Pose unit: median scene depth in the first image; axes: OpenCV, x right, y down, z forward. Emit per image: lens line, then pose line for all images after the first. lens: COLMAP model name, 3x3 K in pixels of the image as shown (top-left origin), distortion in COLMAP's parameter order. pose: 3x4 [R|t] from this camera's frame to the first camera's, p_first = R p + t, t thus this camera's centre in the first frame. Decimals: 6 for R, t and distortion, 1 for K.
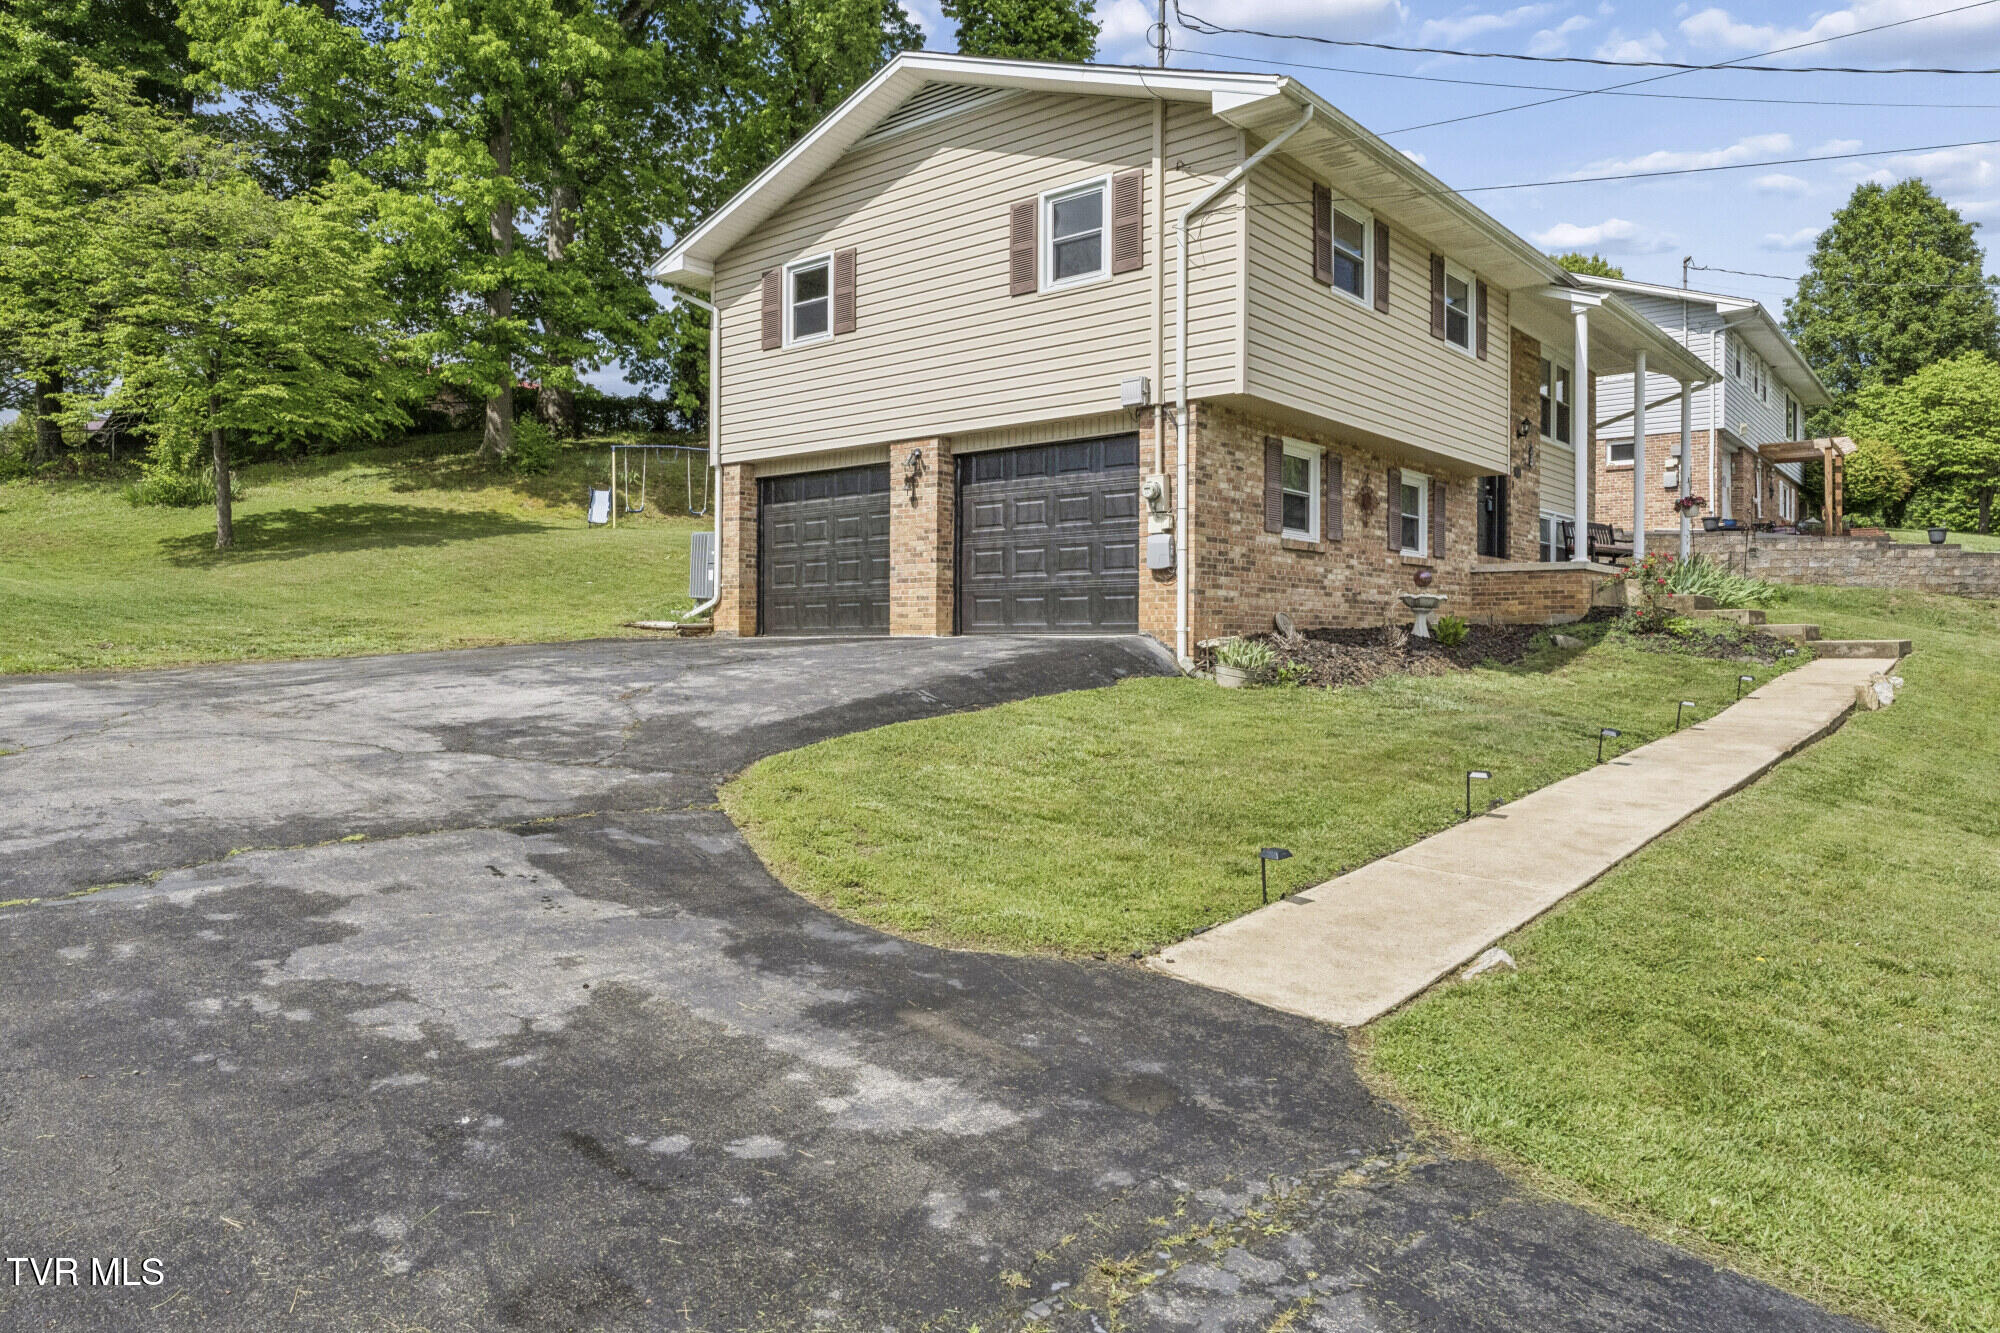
lens RADIAL K [[1329.0, 0, 987.8], [0, 1329.0, 660.2], [0, 0, 1]] dist [-0.002612, -0.004584]
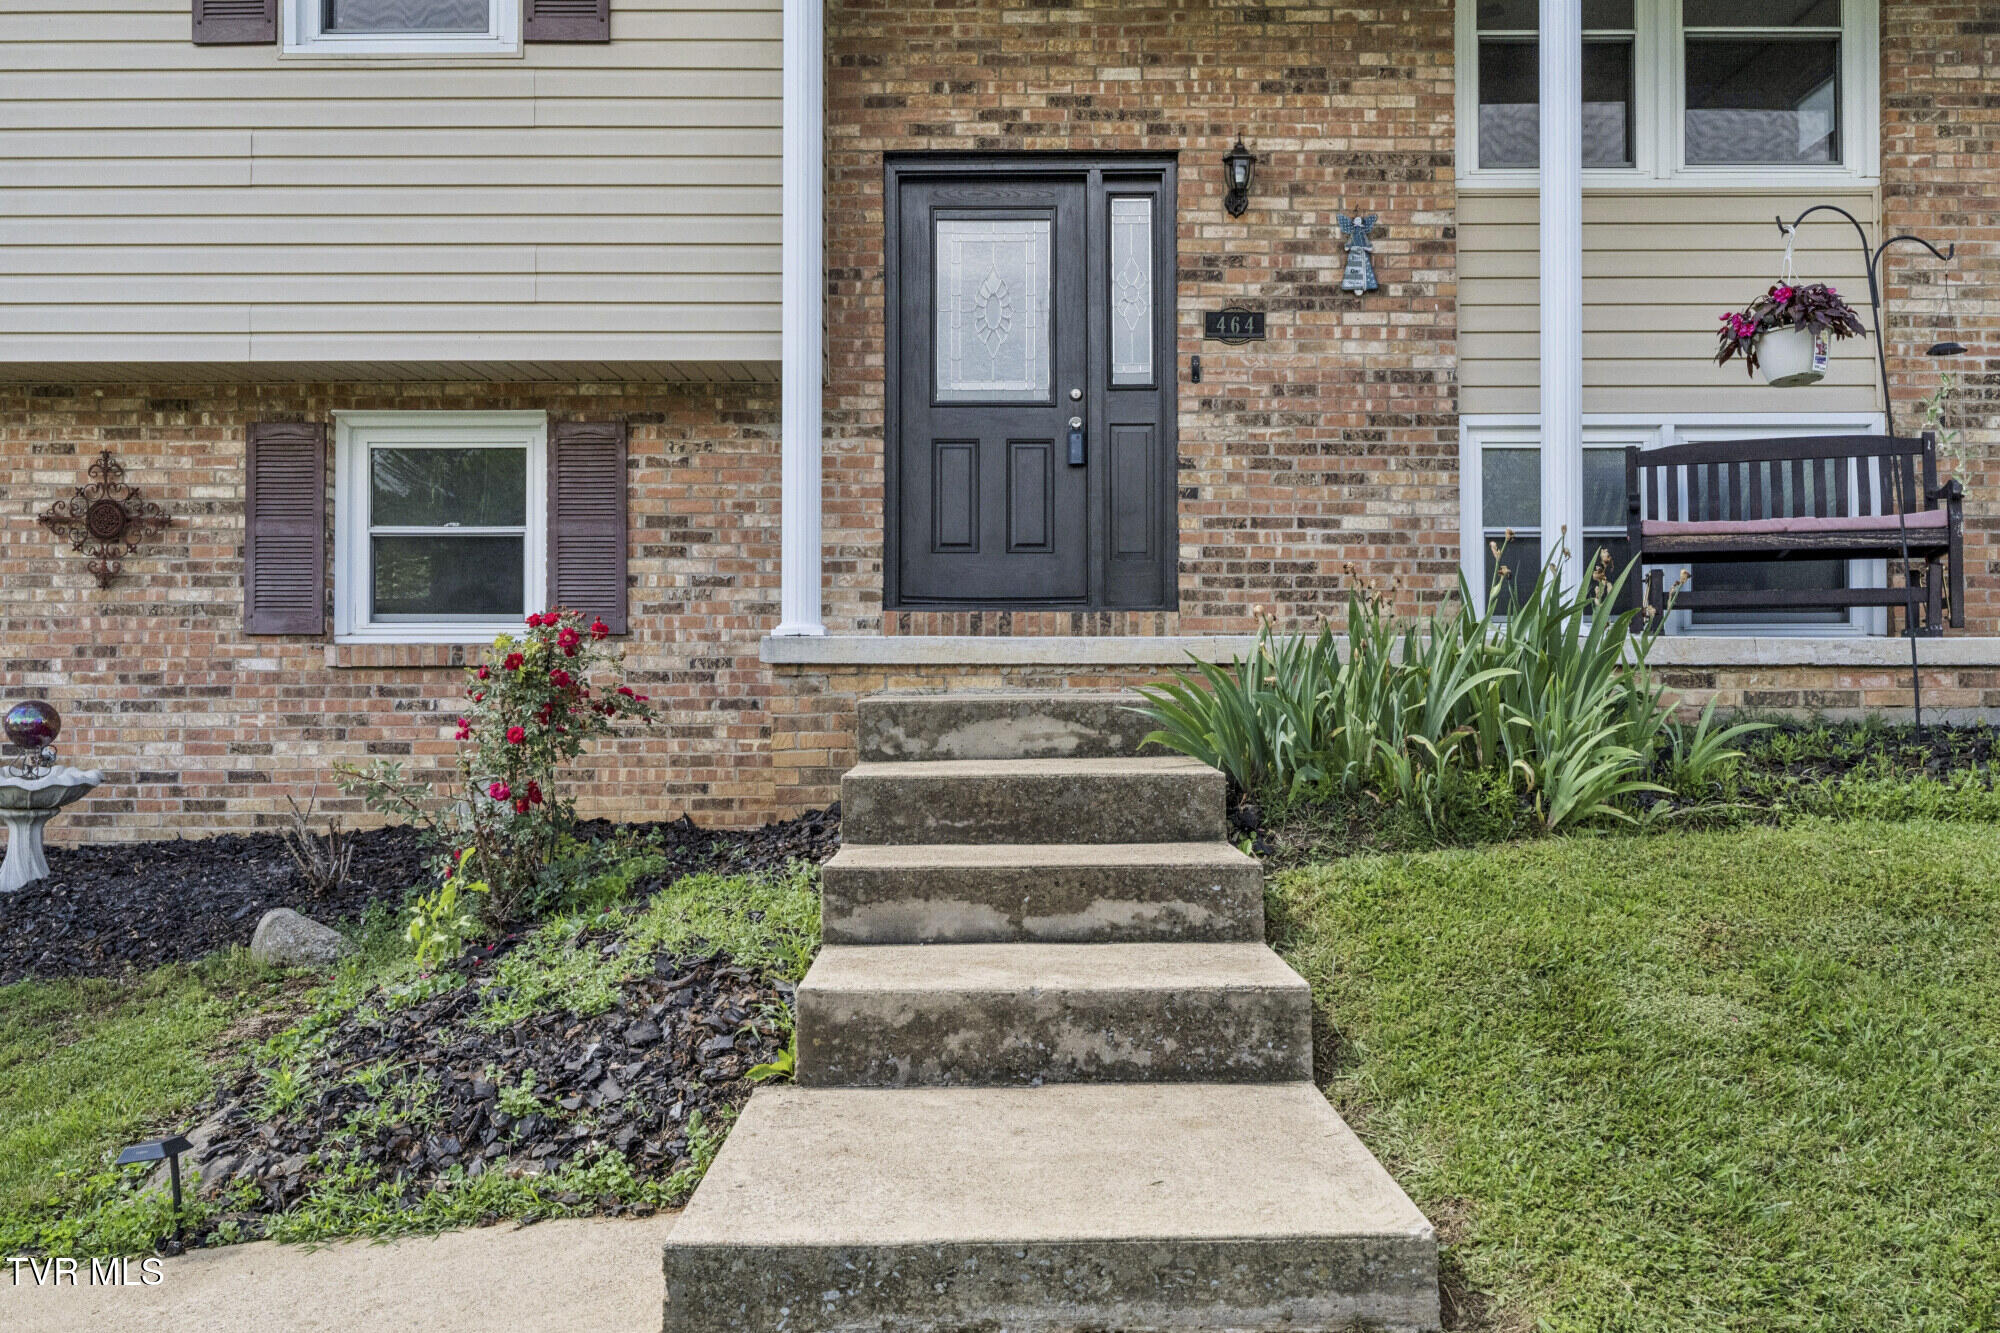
lens RADIAL K [[1545.2, 0, 997.4], [0, 1545.2, 659.7], [0, 0, 1]] dist [0.000179, -0.003351]
pose [[0.636316, -0.011946, -0.771336, 0.832877], [-0.001188, 0.999864, -0.016465, -0.074026], [0.771427, 0.011394, 0.636215, 0.945815]]
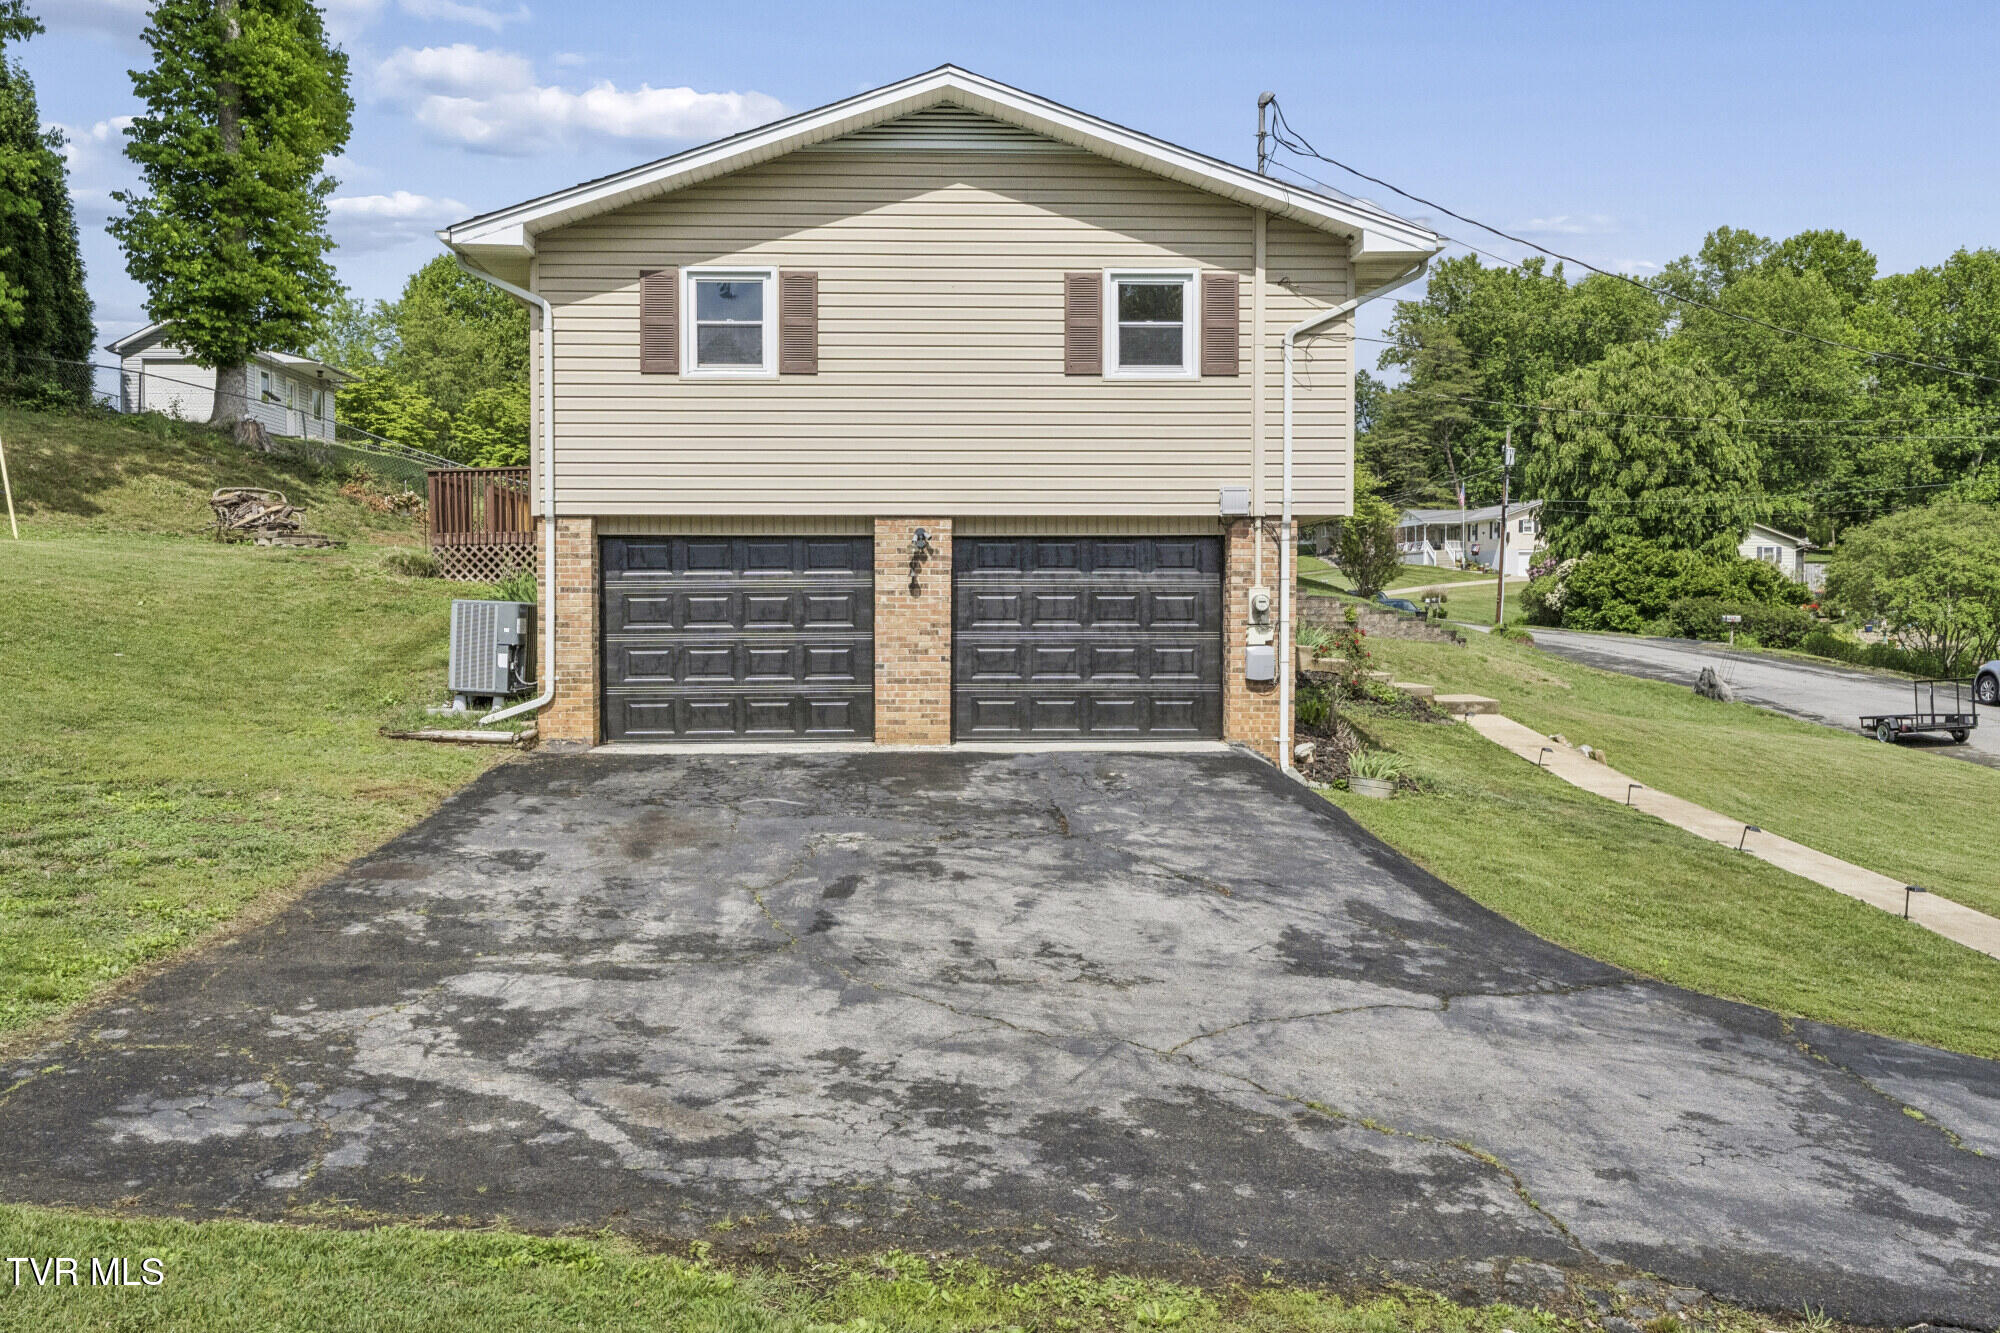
lens RADIAL K [[1559.5, 0, 947.1], [0, 1559.5, 668.4], [0, 0, 1]] dist [0.002520, 0.000960]
pose [[0.744155, -0.030837, 0.667295, -0.716265], [0.010786, 0.999358, 0.034154, -0.103343], [-0.667920, -0.018219, 0.744010, 0.240720]]
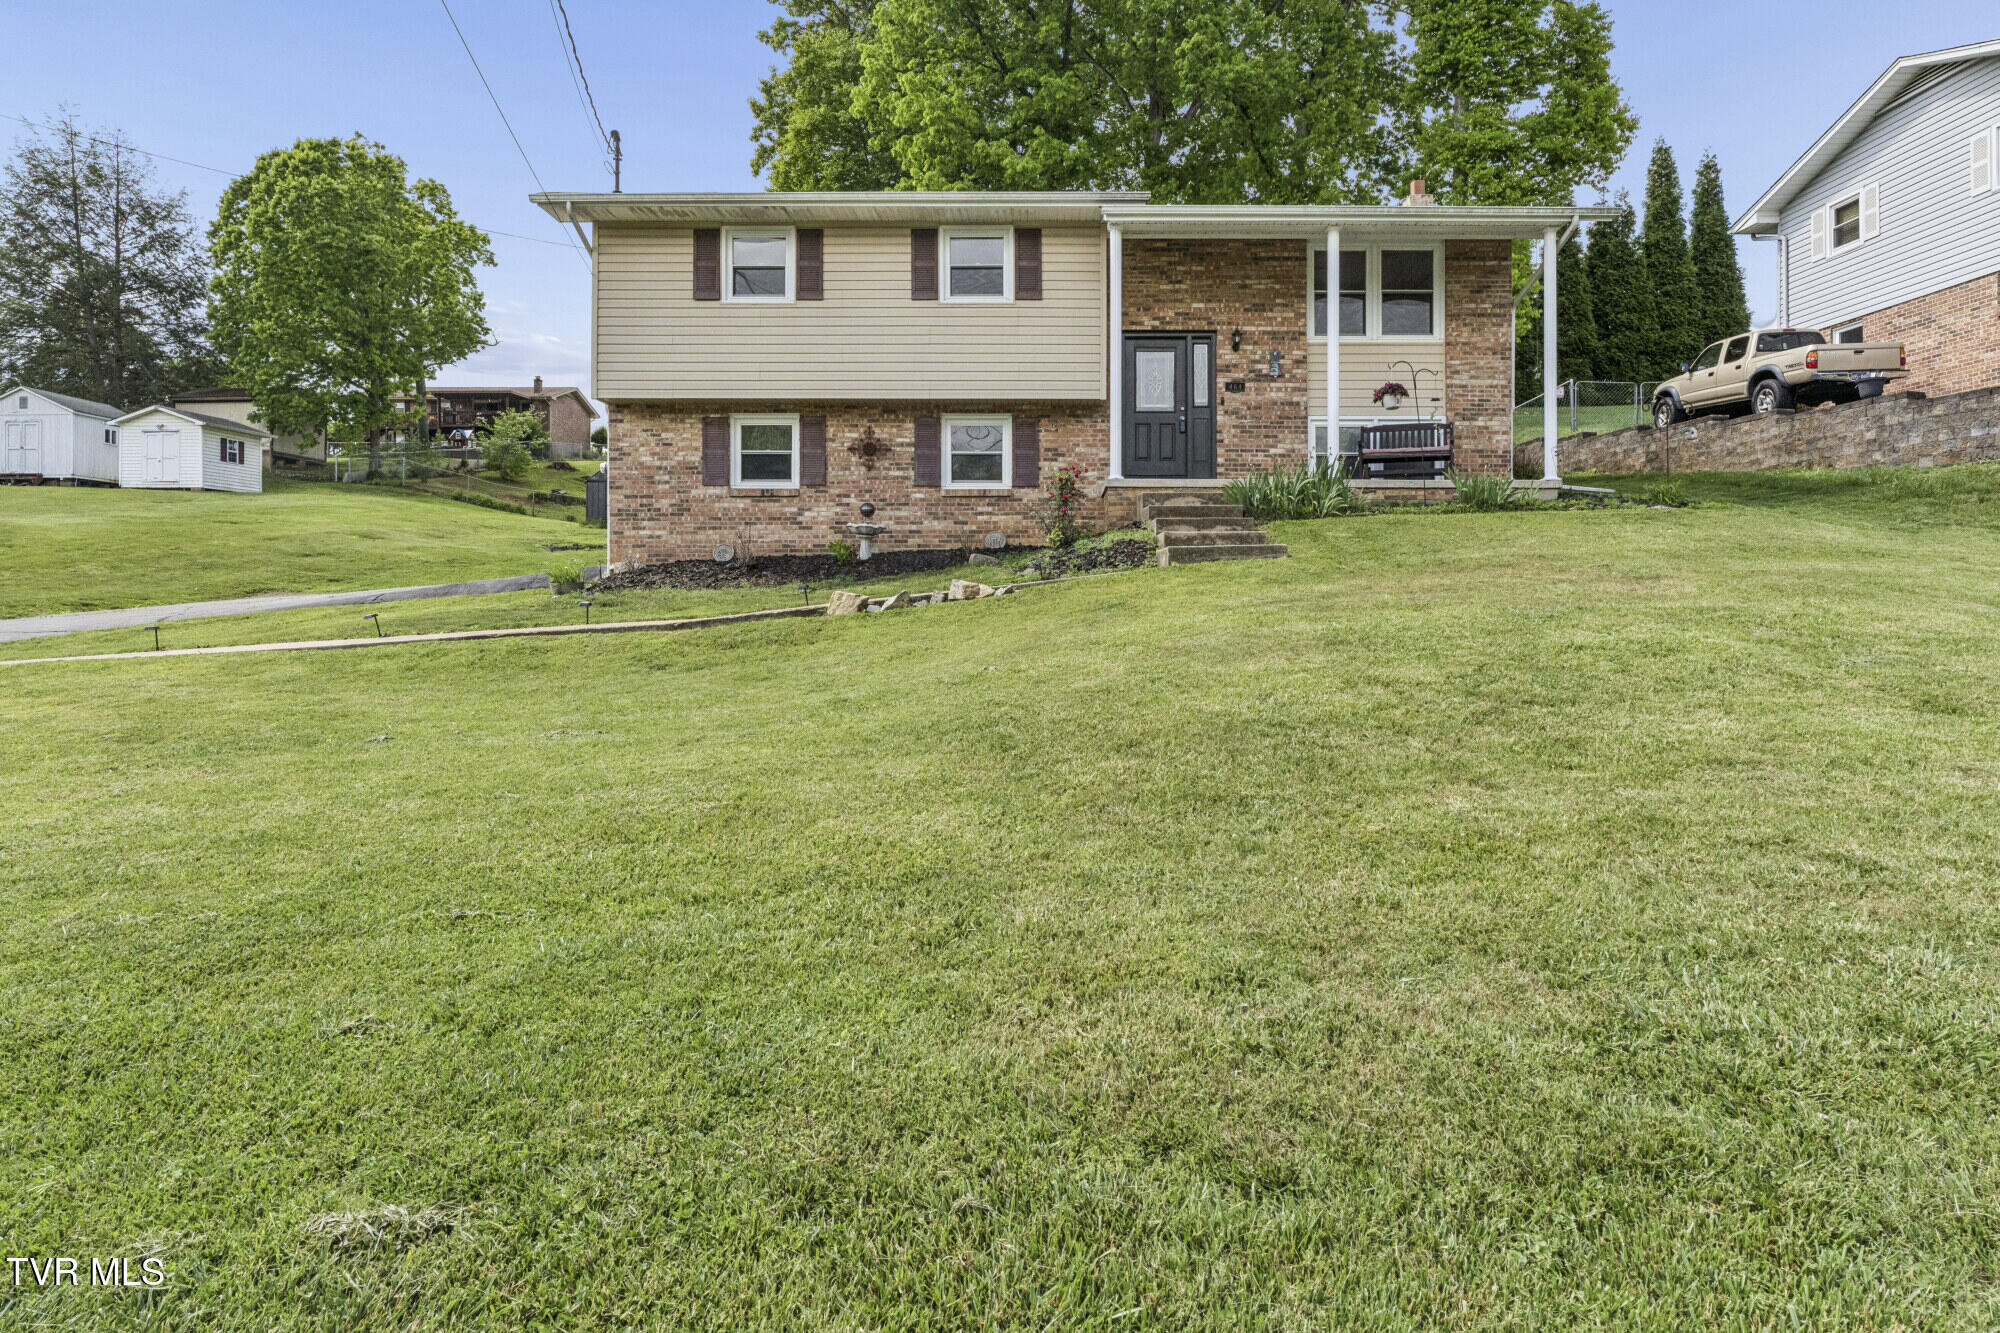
lens RADIAL K [[1089.9, 0, 1006.4], [0, 1089.9, 581.3], [0, 0, 1]] dist [-0.003150, 0.000545]
pose [[0.629244, -0.007608, -0.777171, 1.177831], [-0.005172, 0.999889, -0.013976, 0.014944], [0.777191, 0.012814, 0.629134, 0.489025]]
